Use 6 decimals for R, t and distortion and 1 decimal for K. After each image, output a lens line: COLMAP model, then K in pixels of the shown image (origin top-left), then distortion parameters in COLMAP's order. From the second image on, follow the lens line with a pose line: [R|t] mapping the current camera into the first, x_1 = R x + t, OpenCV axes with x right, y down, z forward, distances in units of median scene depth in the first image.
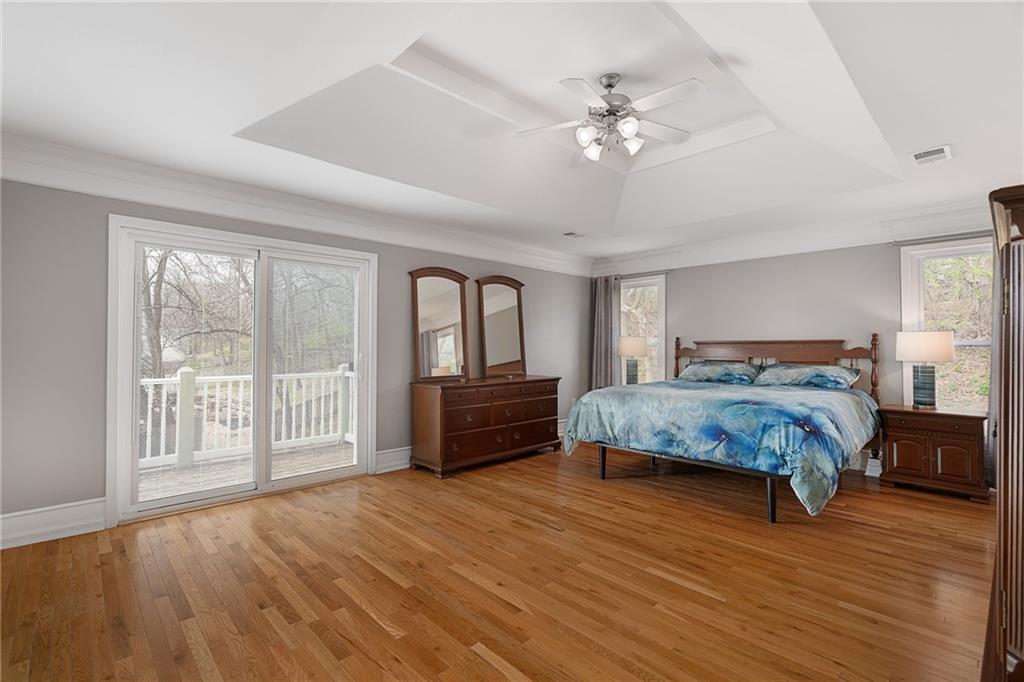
lens RADIAL K [[466.4, 0, 509.9], [0, 466.4, 346.1], [0, 0, 1]] dist [-0.000849, 0.001005]
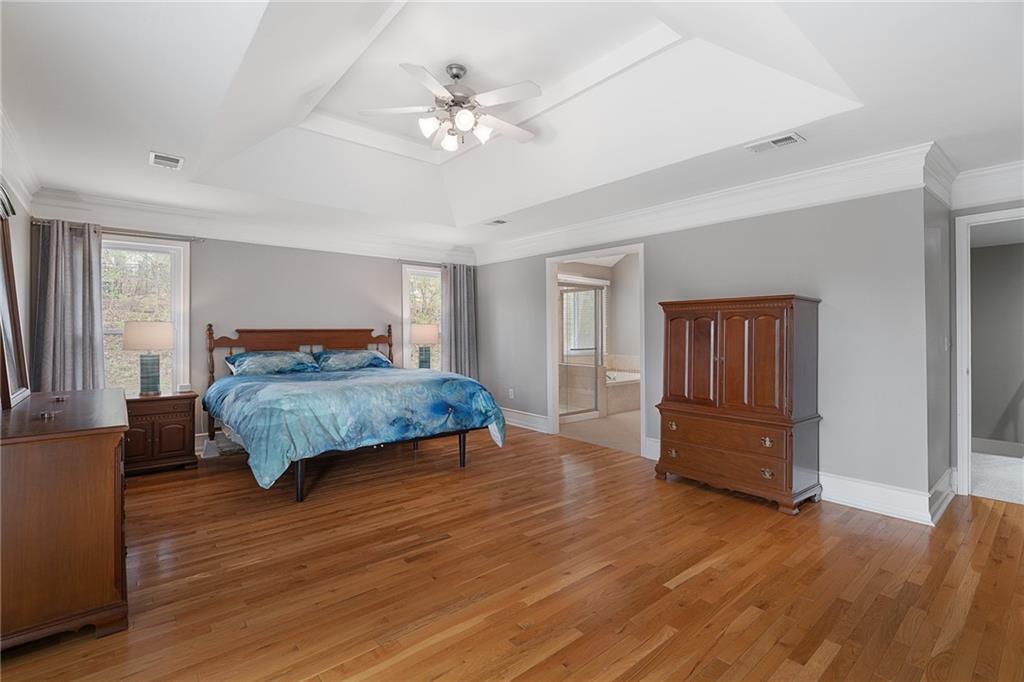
lens RADIAL K [[466.4, 0, 509.9], [0, 466.4, 346.1], [0, 0, 1]] dist [-0.000849, 0.001005]
pose [[0.063360, -0.027434, 0.997614, -0.684963], [0.003826, 0.999621, 0.027246, -0.001830], [-0.997983, 0.002090, 0.063441, 0.717221]]
